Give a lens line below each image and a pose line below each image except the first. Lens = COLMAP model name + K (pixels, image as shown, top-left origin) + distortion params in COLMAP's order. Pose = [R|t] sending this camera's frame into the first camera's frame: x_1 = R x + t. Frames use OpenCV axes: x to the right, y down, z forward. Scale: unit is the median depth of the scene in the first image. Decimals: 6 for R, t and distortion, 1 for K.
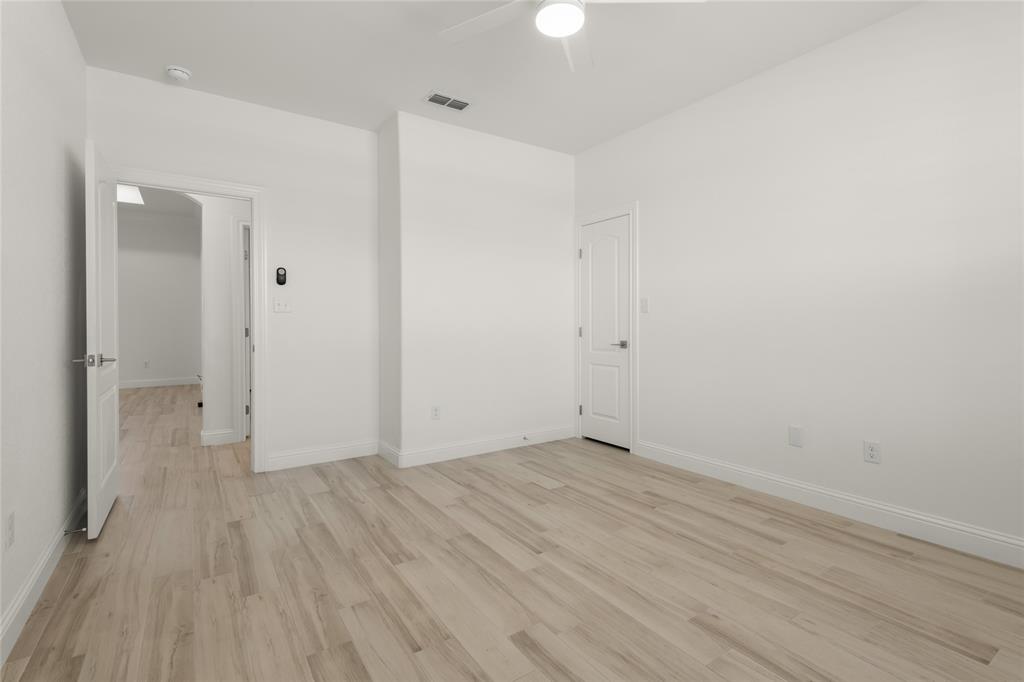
lens RADIAL K [[472.9, 0, 512.3], [0, 472.9, 335.7], [0, 0, 1]] dist [0.022068, 0.000037]
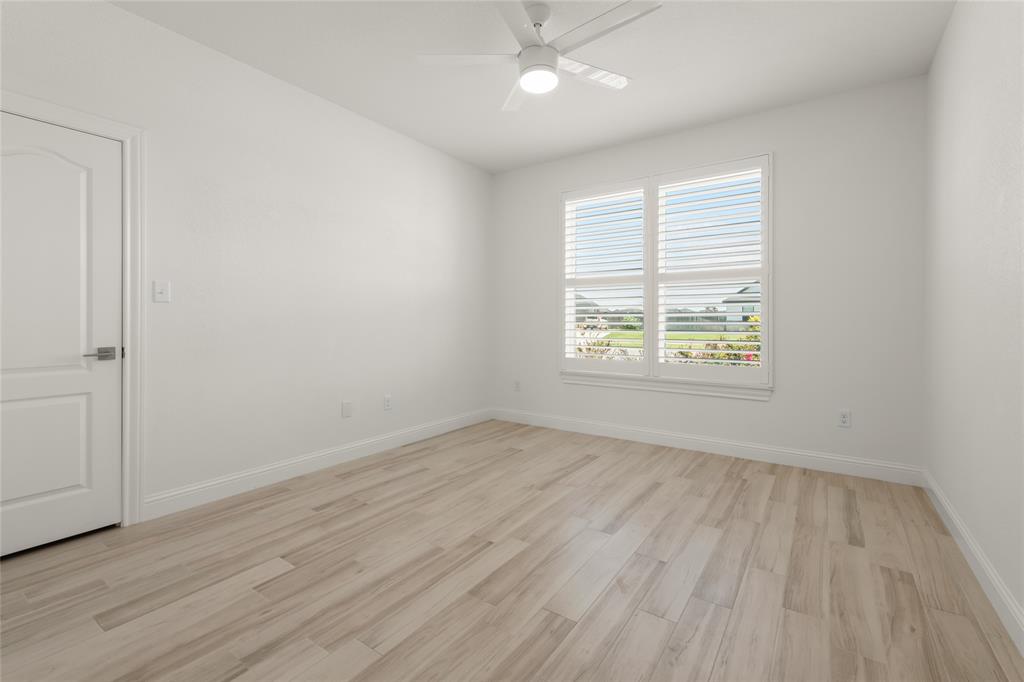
lens RADIAL K [[459.6, 0, 510.1], [0, 459.6, 321.7], [0, 0, 1]] dist [0.013863, -0.000205]
pose [[-0.363560, 0.000244, 0.931571, -0.774584], [0.022258, 0.999717, 0.008424, -0.024193], [-0.931305, 0.023798, -0.363463, 1.146520]]
